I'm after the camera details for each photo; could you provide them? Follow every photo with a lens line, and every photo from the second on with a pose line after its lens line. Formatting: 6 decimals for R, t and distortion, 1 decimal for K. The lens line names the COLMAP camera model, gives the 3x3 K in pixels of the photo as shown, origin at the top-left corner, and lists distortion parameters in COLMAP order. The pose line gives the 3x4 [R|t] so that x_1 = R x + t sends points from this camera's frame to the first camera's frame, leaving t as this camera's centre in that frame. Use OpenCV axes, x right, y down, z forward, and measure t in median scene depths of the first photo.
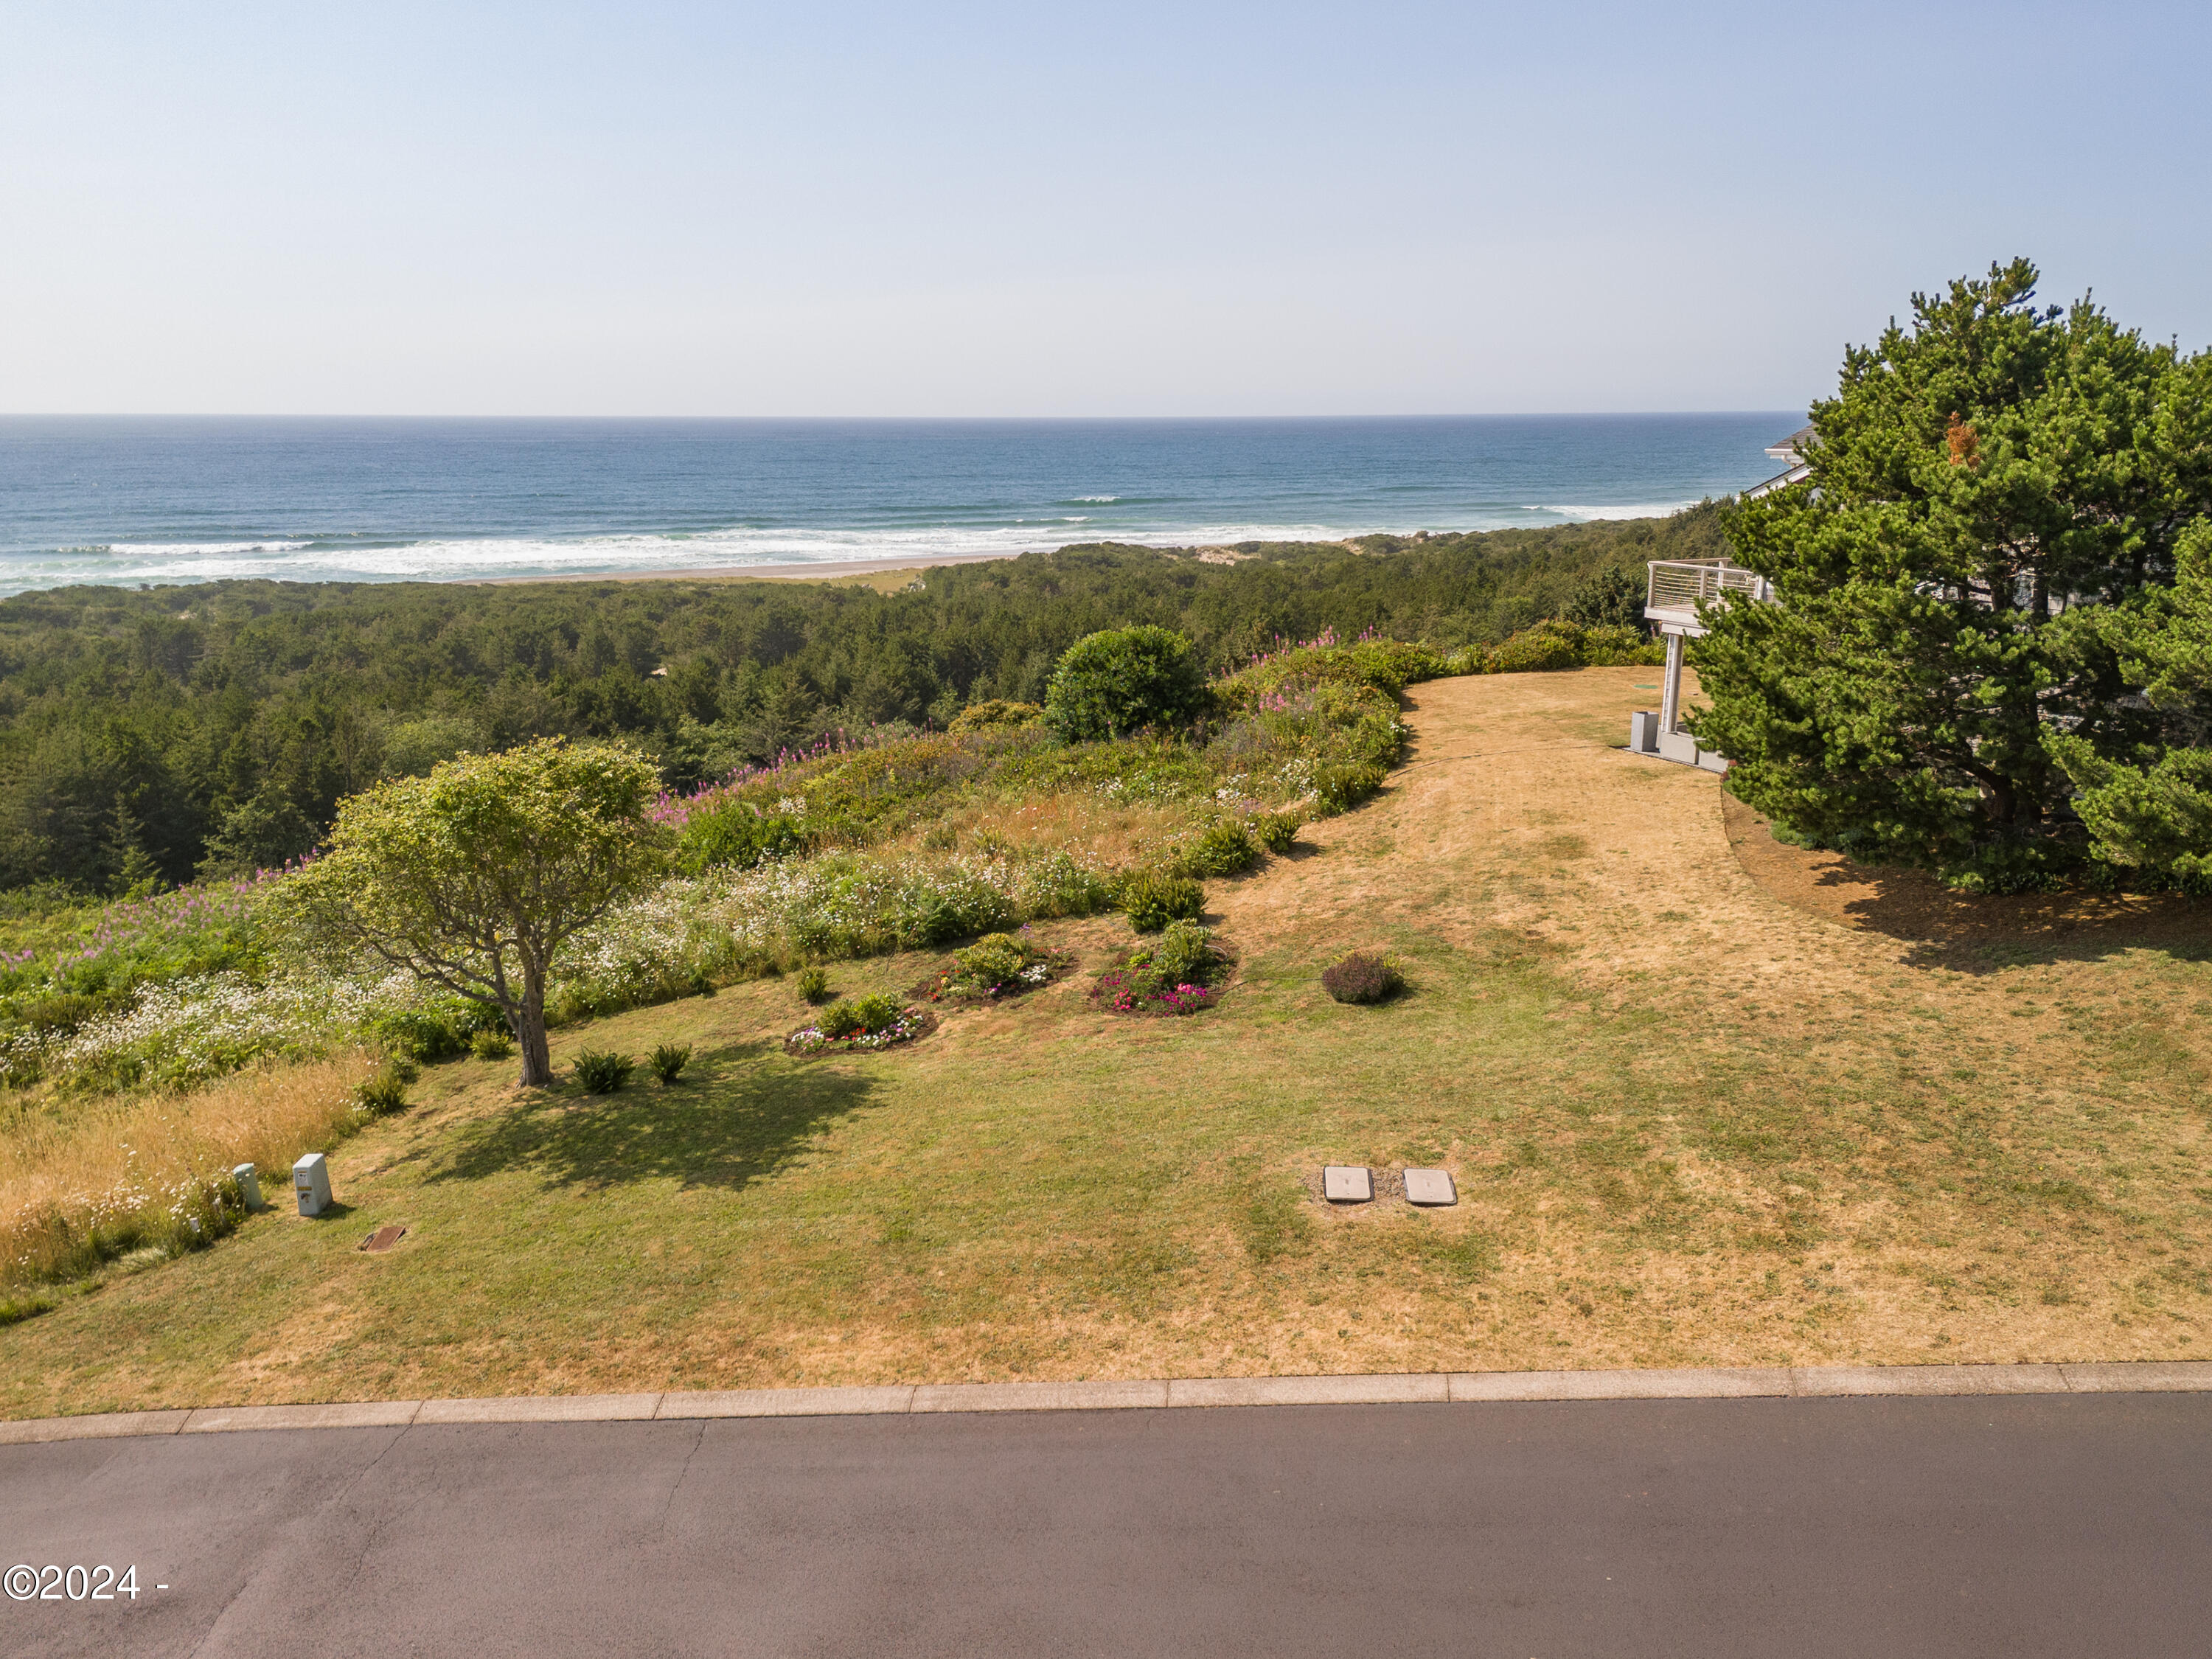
lens RADIAL K [[1537.6, 0, 1106.0], [0, 1537.6, 829.5], [0, 0, 1]] dist [0.084037, -0.102341]
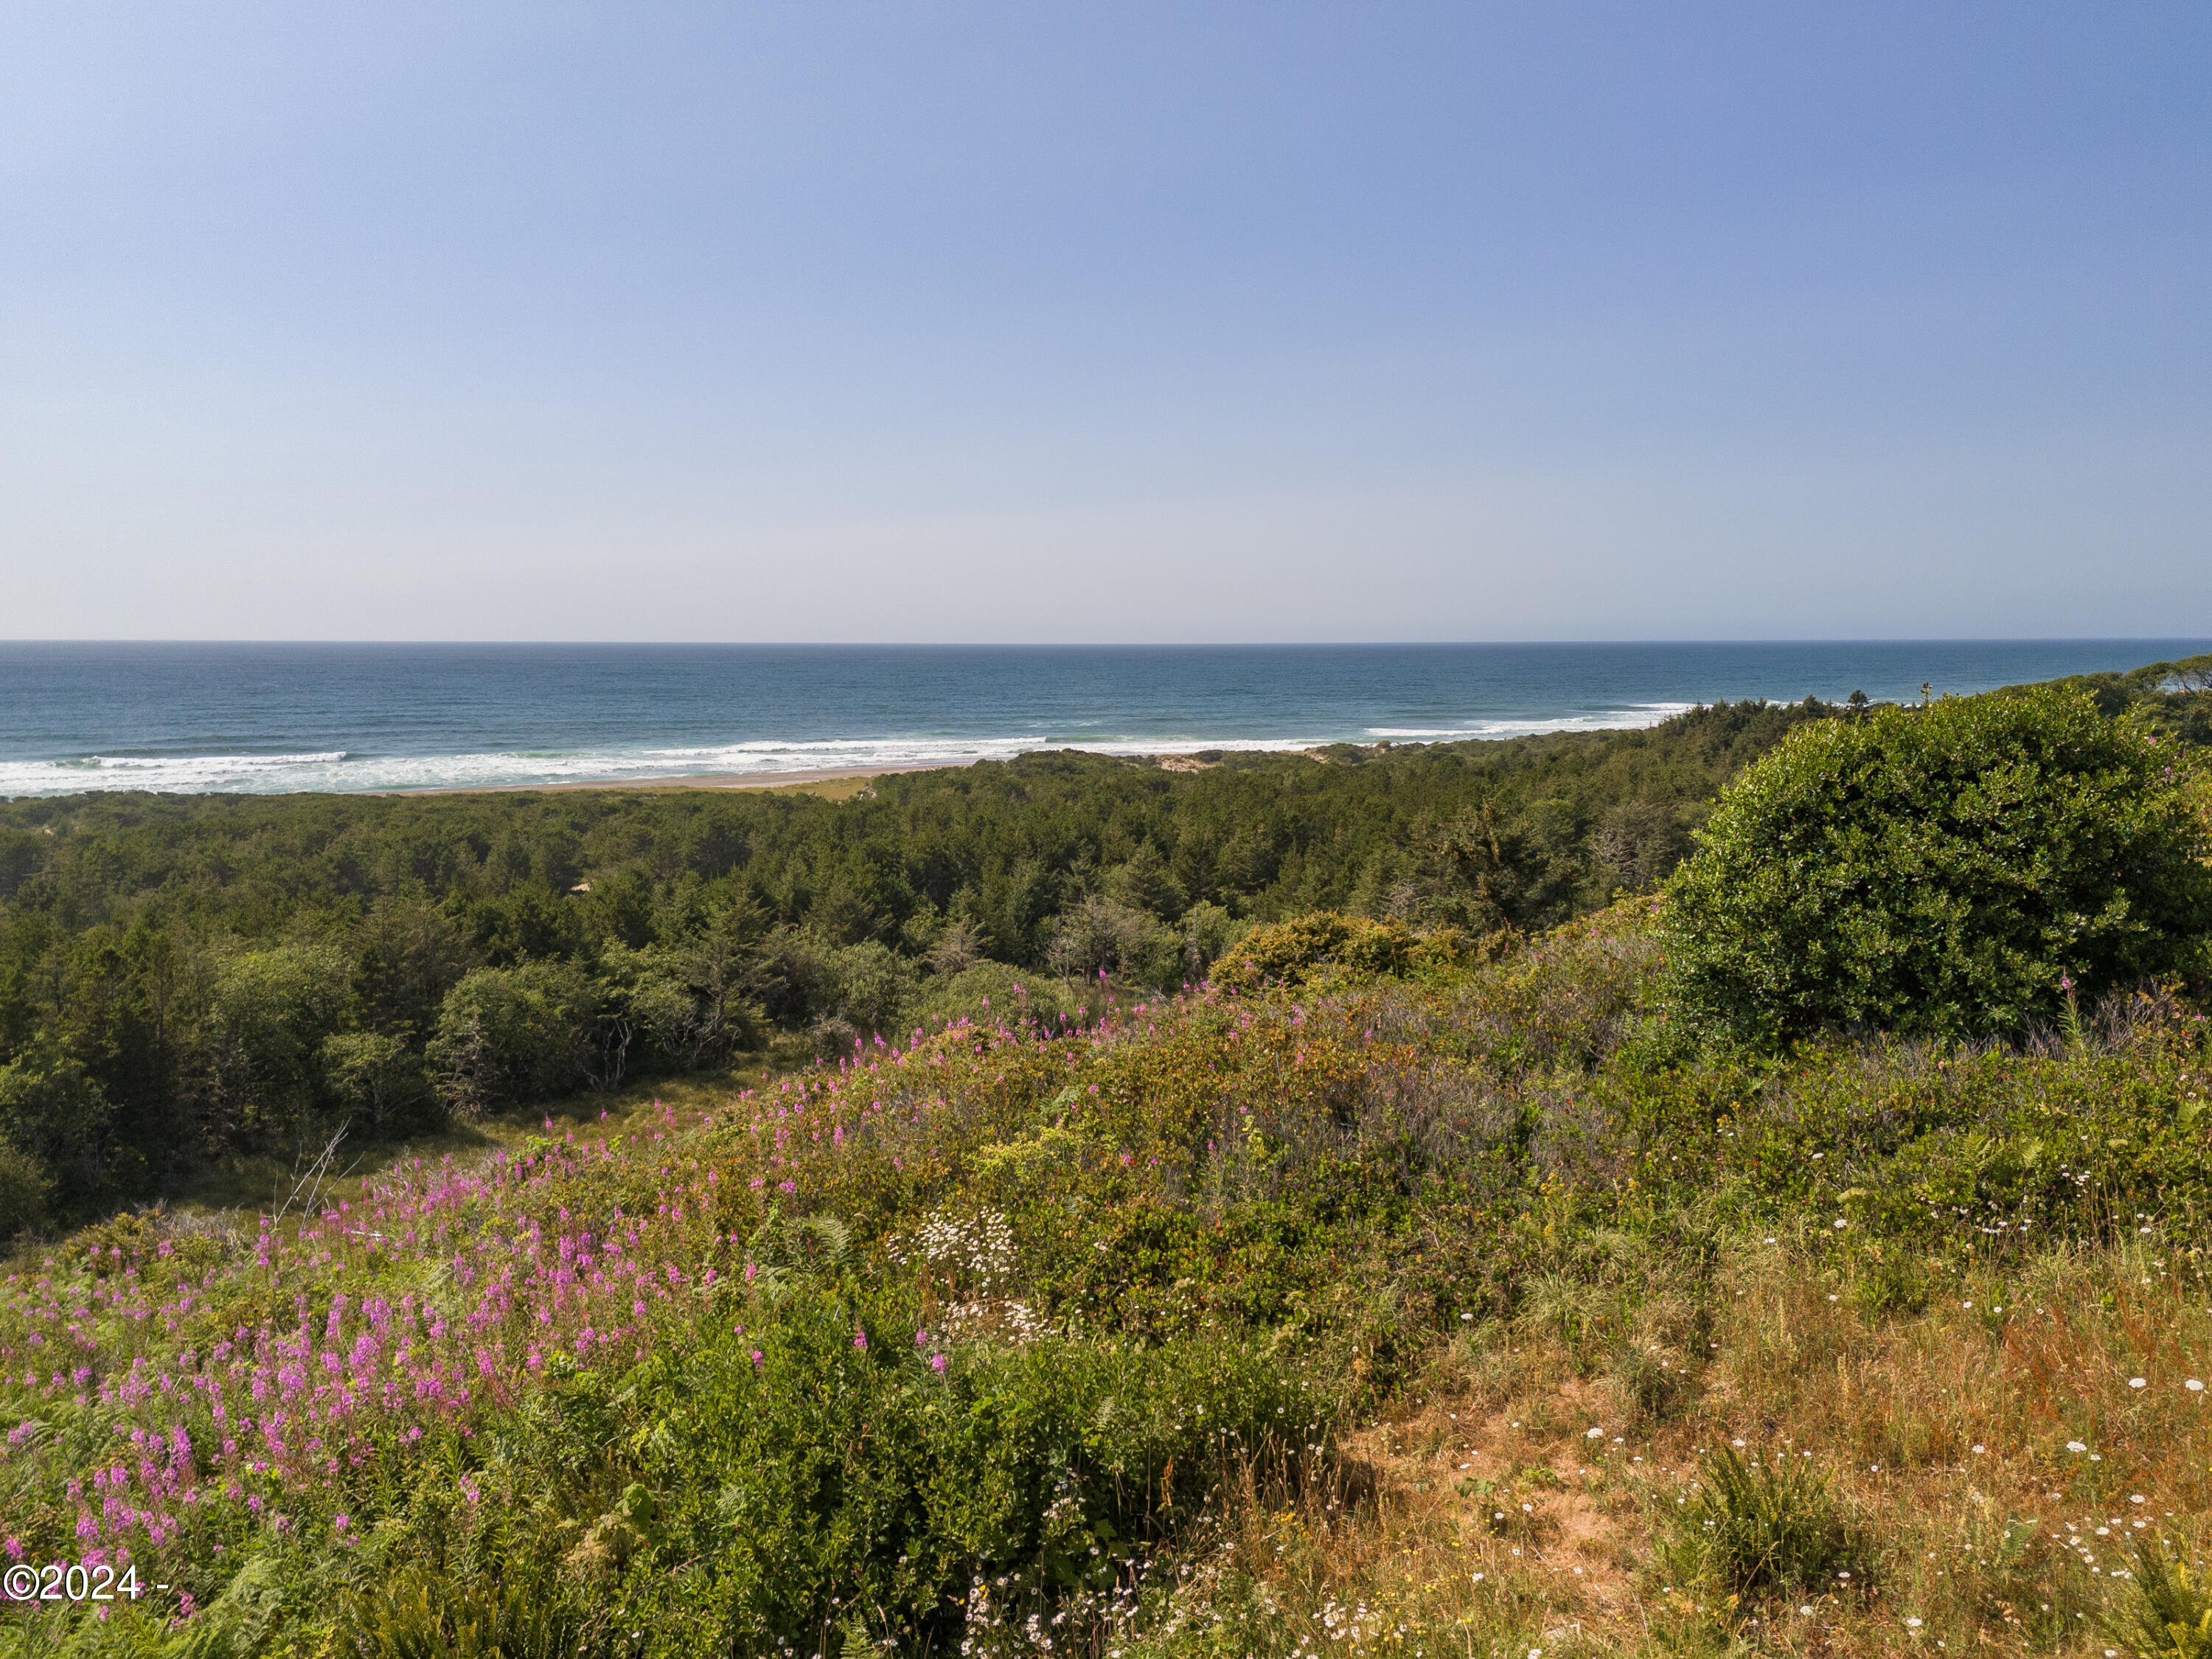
lens RADIAL K [[1480.3, 0, 1106.0], [0, 1480.3, 829.5], [0, 0, 1]] dist [0.033886, -0.043671]
pose [[0.998213, -0.003615, 0.059650, -0.046646], [0.011996, 0.989972, -0.140750, -0.013813], [-0.058543, 0.141214, 0.988247, 0.163591]]
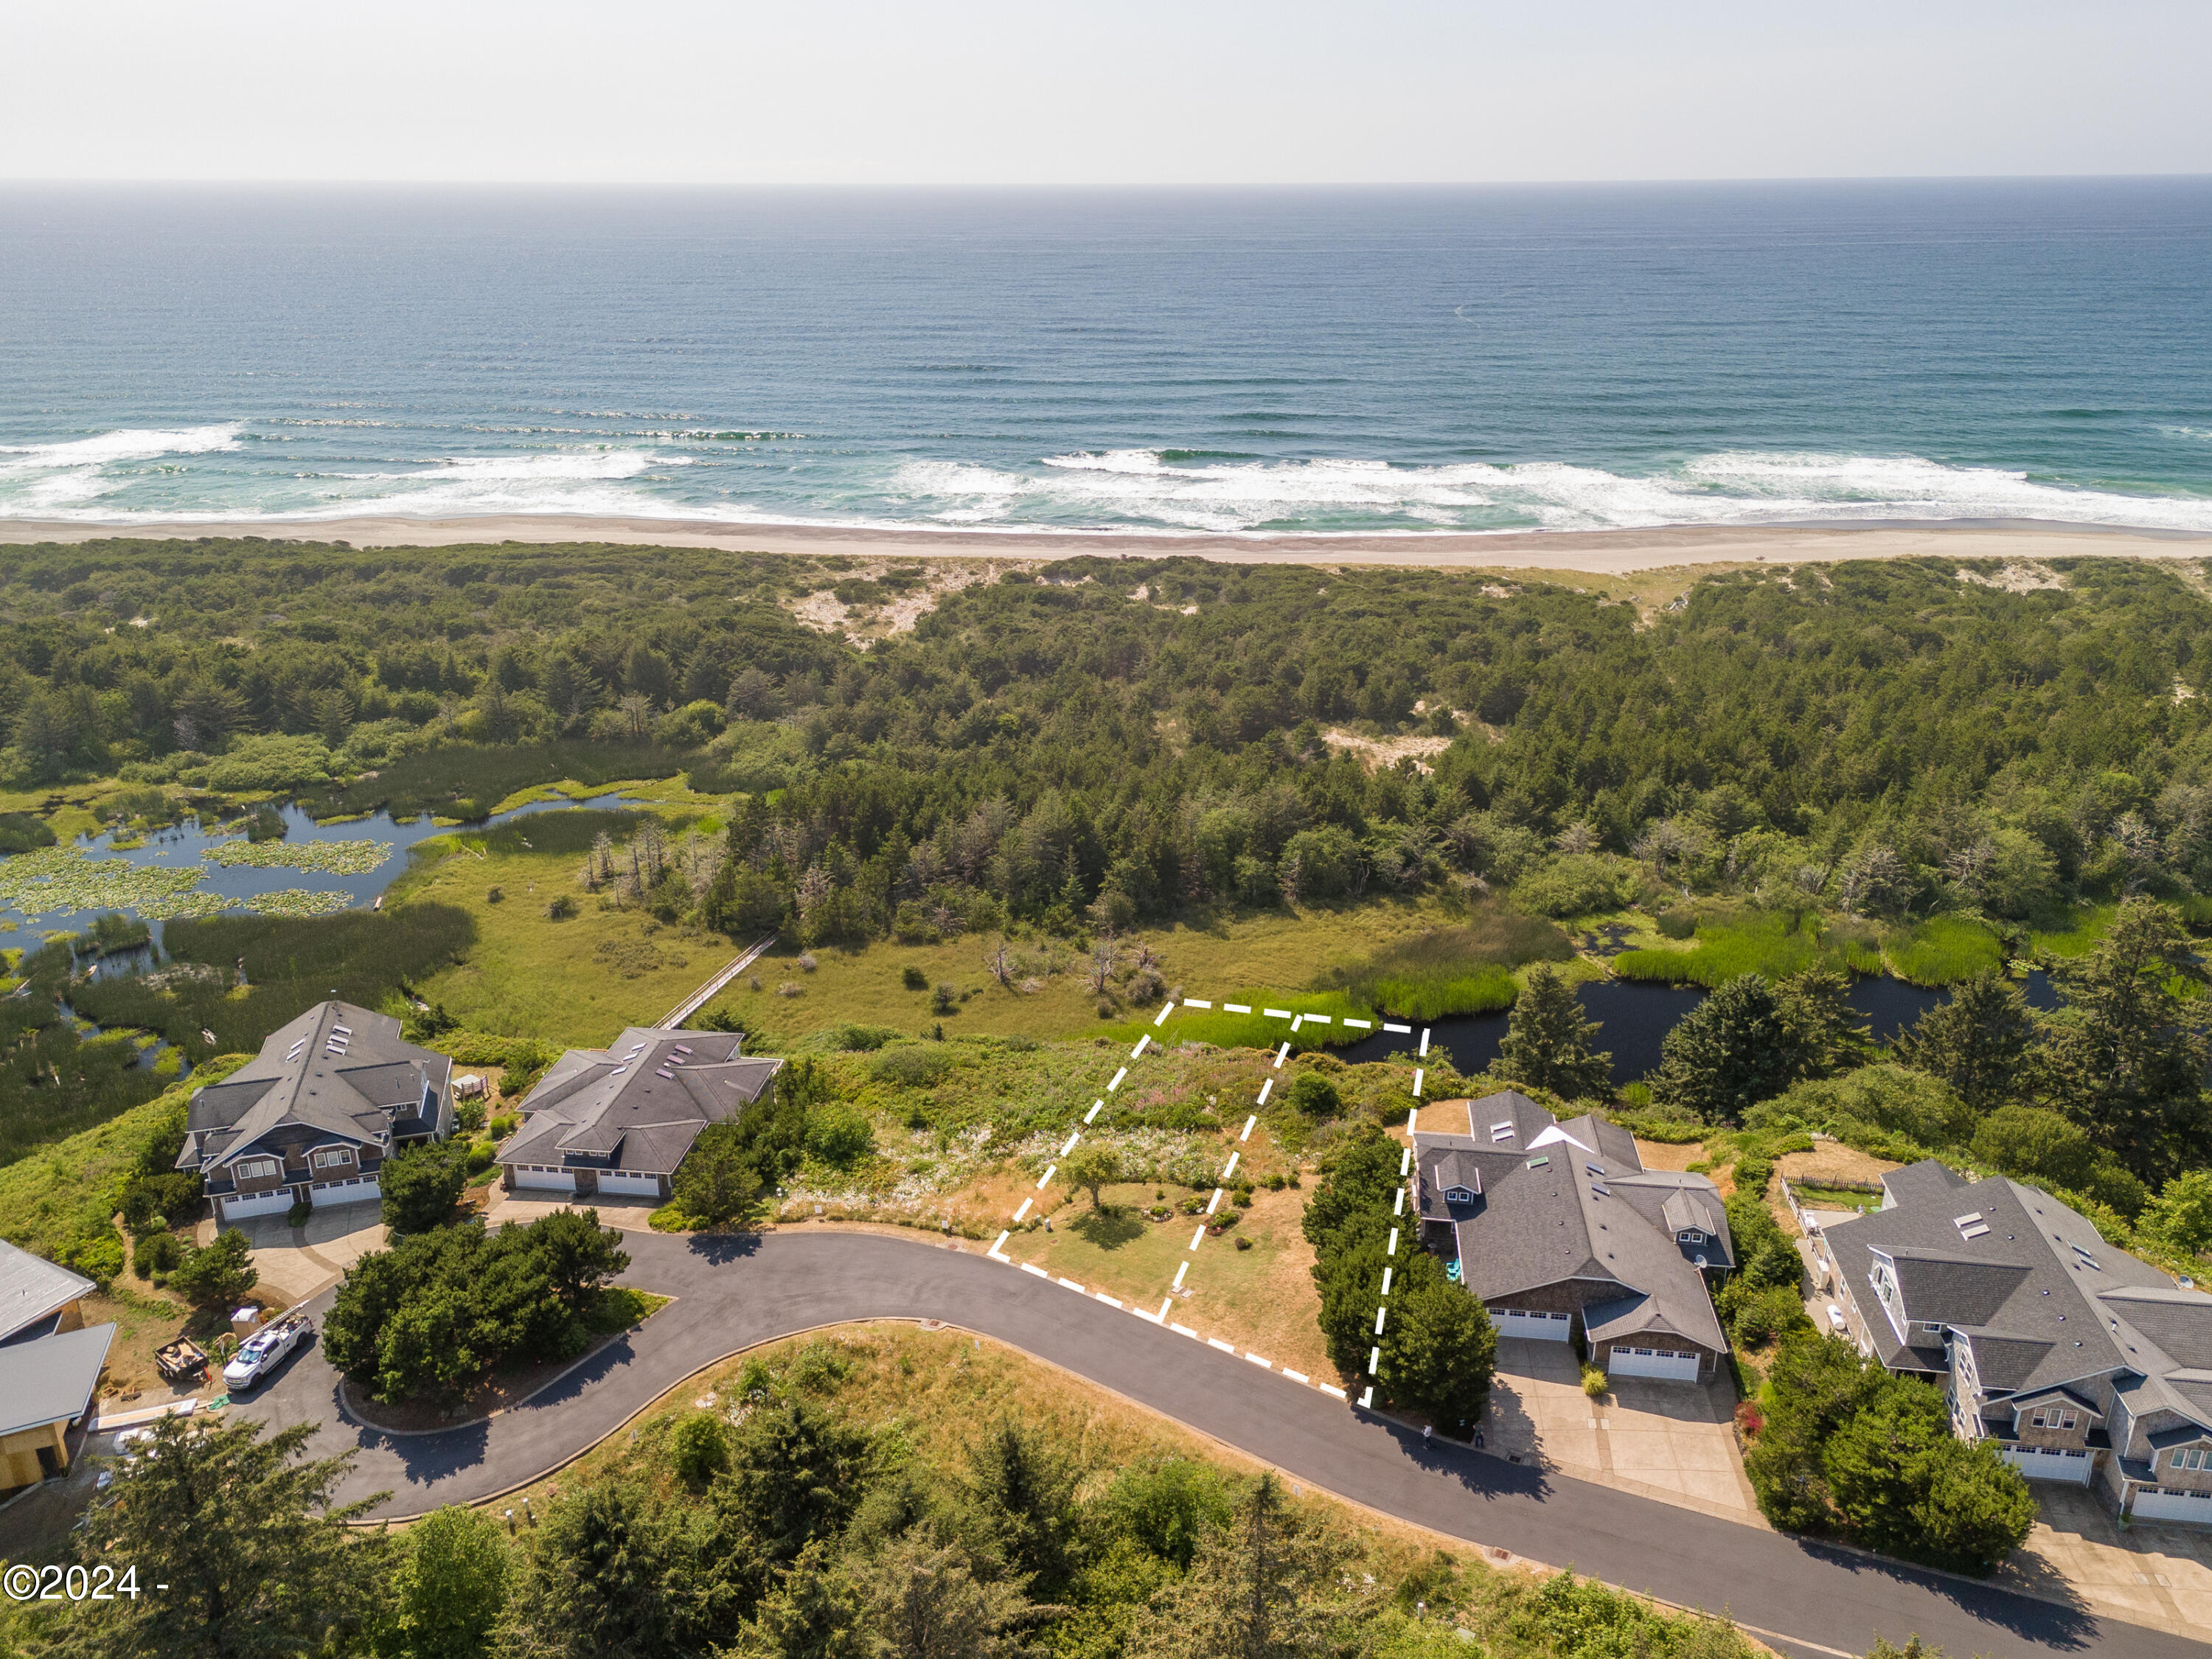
lens RADIAL K [[1591.0, 0, 1106.0], [0, 1591.0, 829.5], [0, 0, 1]] dist [0.043633, -0.026298]
pose [[0.837143, 0.188237, -0.513574, 0.269434], [-0.111102, 0.977864, 0.177311, -0.252255], [0.535581, -0.091376, 0.839525, -0.408921]]
